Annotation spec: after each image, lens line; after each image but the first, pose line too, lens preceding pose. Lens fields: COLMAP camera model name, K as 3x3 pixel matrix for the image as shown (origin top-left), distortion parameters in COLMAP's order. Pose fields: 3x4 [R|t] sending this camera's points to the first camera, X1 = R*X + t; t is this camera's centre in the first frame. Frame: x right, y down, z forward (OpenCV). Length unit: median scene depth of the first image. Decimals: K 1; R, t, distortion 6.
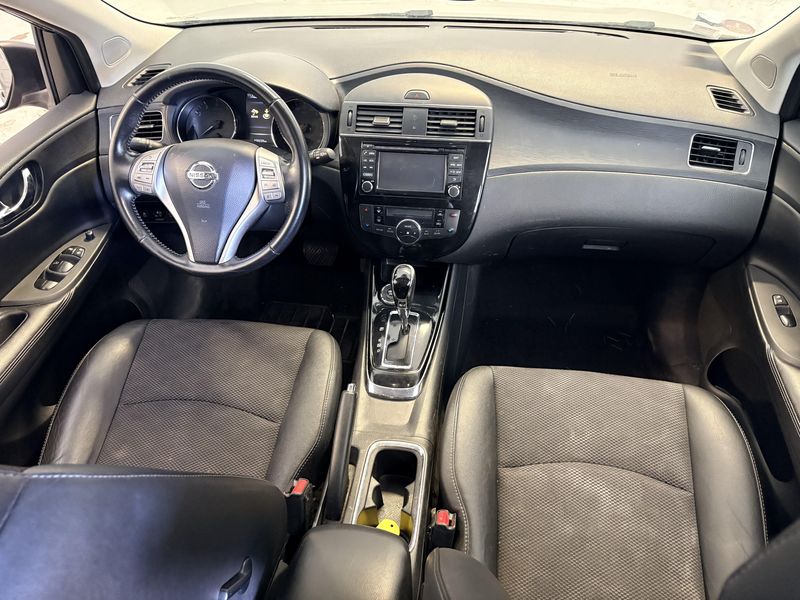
lens RADIAL K [[621.6, 0, 399.4], [0, 621.6, 297.7], [0, 0, 1]] dist [0.030430, -0.032839]
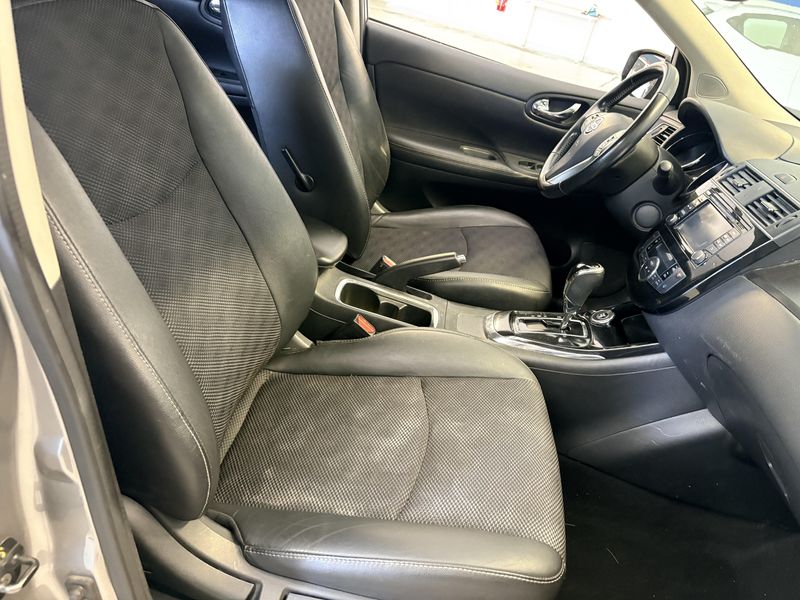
lens RADIAL K [[621.6, 0, 398.5], [0, 621.6, 302.2], [0, 0, 1]] dist [0.030430, -0.032839]
pose [[0.000187, 0.514925, -0.857235, 0.915458], [-0.781655, 0.534743, 0.321039, -0.091920], [0.623711, 0.670002, 0.402593, 0.440798]]
